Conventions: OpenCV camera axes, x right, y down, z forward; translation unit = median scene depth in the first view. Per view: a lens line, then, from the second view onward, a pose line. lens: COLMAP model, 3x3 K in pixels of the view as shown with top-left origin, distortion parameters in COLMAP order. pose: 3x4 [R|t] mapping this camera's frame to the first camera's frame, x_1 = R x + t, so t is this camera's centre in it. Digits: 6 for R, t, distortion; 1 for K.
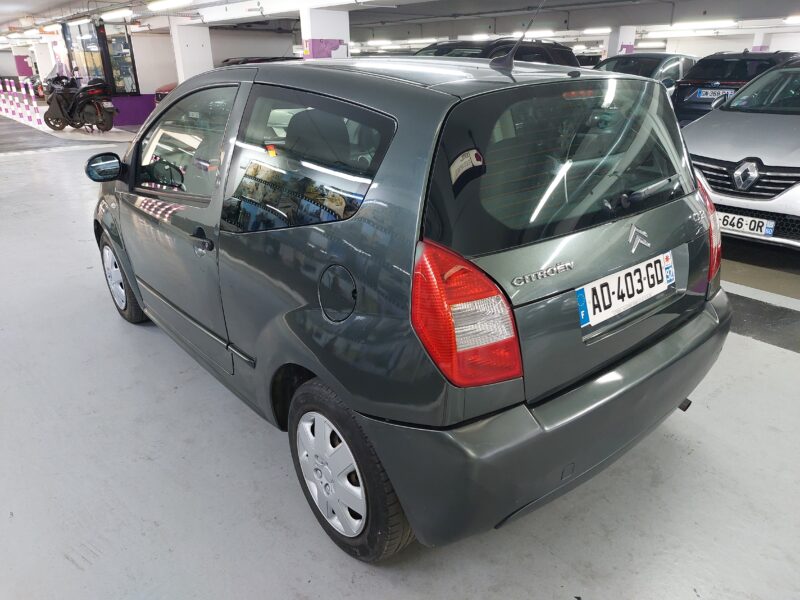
lens RADIAL K [[560.3, 0, 400.0], [0, 560.3, 300.0], [0, 0, 1]] dist [0.005634, -0.002919]
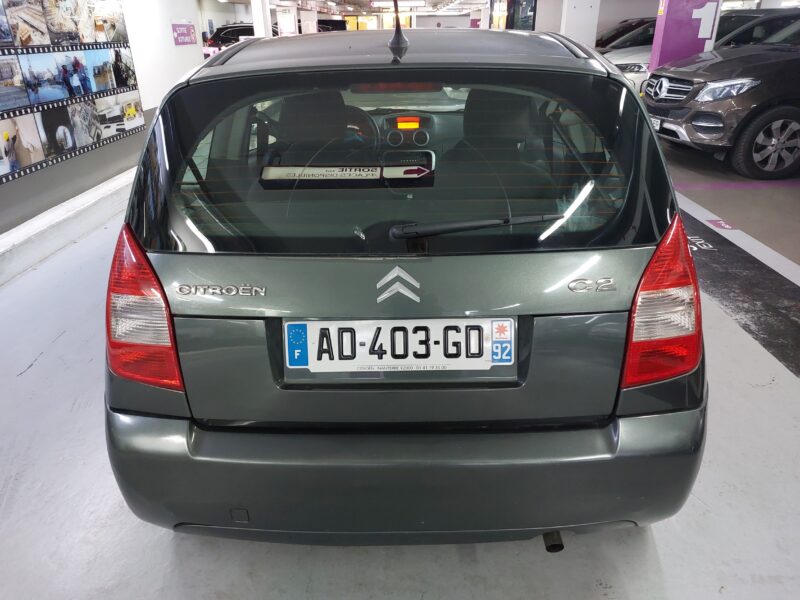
lens RADIAL K [[560.3, 0, 400.0], [0, 560.3, 300.0], [0, 0, 1]] dist [0.005634, -0.002919]
pose [[0.761455, 0.273932, -0.587493, 0.866467], [-0.238265, 0.961152, 0.139342, -0.194963], [0.602840, 0.033876, 0.797142, 0.394583]]
